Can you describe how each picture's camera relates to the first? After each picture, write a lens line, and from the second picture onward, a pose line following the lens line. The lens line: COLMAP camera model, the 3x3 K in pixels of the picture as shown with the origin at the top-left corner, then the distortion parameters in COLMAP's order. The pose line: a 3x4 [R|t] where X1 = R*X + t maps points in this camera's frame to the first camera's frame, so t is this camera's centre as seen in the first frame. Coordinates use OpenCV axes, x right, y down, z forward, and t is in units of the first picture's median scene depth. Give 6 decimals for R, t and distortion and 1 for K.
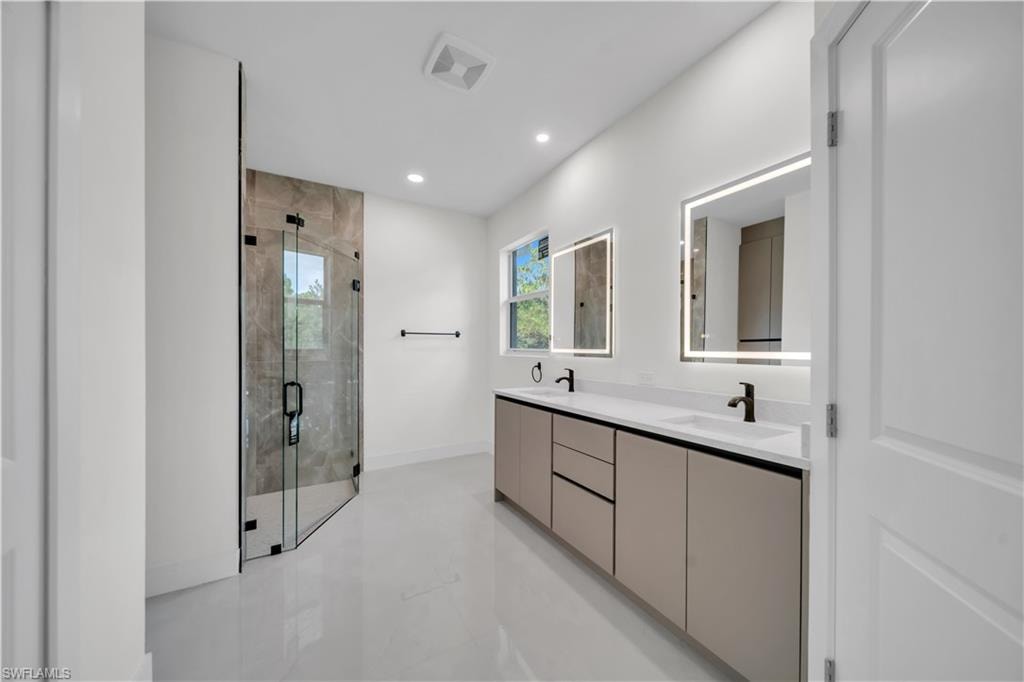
lens RADIAL K [[353.5, 0, 515.0], [0, 353.5, 347.2], [0, 0, 1]] dist [0.000193, -0.000032]
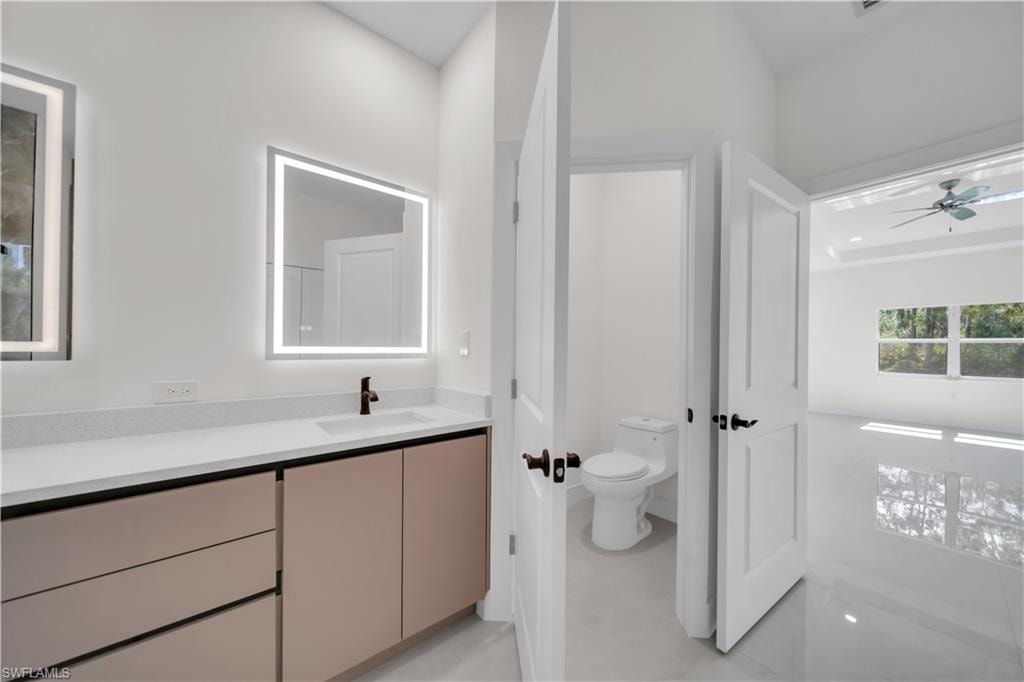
lens RADIAL K [[353.5, 0, 515.0], [0, 353.5, 347.2], [0, 0, 1]] dist [0.000193, -0.000032]
pose [[-0.177923, -0.011757, 0.983974, -0.378901], [-0.020120, 0.999763, 0.008307, -0.003888], [-0.983839, -0.018320, -0.178117, 0.644413]]
